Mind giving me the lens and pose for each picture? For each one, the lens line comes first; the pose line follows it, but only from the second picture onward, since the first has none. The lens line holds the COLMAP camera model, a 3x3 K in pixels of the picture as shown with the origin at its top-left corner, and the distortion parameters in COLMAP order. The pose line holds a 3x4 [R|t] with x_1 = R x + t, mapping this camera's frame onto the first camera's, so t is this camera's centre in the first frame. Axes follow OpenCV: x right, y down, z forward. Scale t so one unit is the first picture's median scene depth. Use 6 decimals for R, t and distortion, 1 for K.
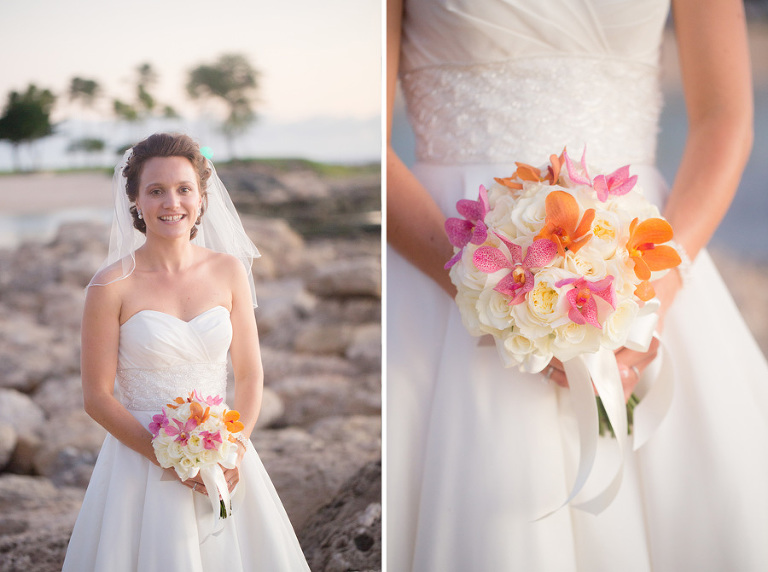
lens RADIAL K [[2152.6, 0, 384.2], [0, 2152.6, 286.8], [0, 0, 1]] dist [-0.190449, 0.000000]
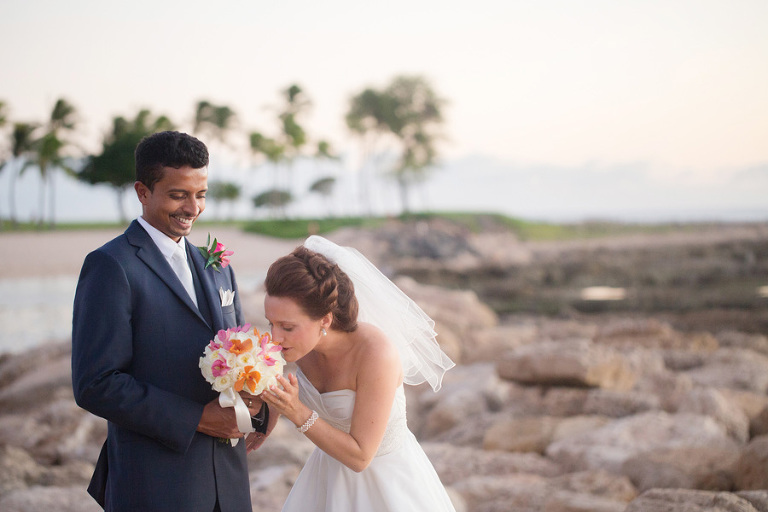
lens RADIAL K [[2172.8, 0, 382.0], [0, 2172.8, 256.1], [0, 0, 1]] dist [0.301793, 0.000000]
pose [[0.995939, 0.016385, -0.088531, -0.010138], [-0.019936, 0.999026, -0.039377, -0.012849], [0.087800, 0.040982, 0.995295, 0.217448]]
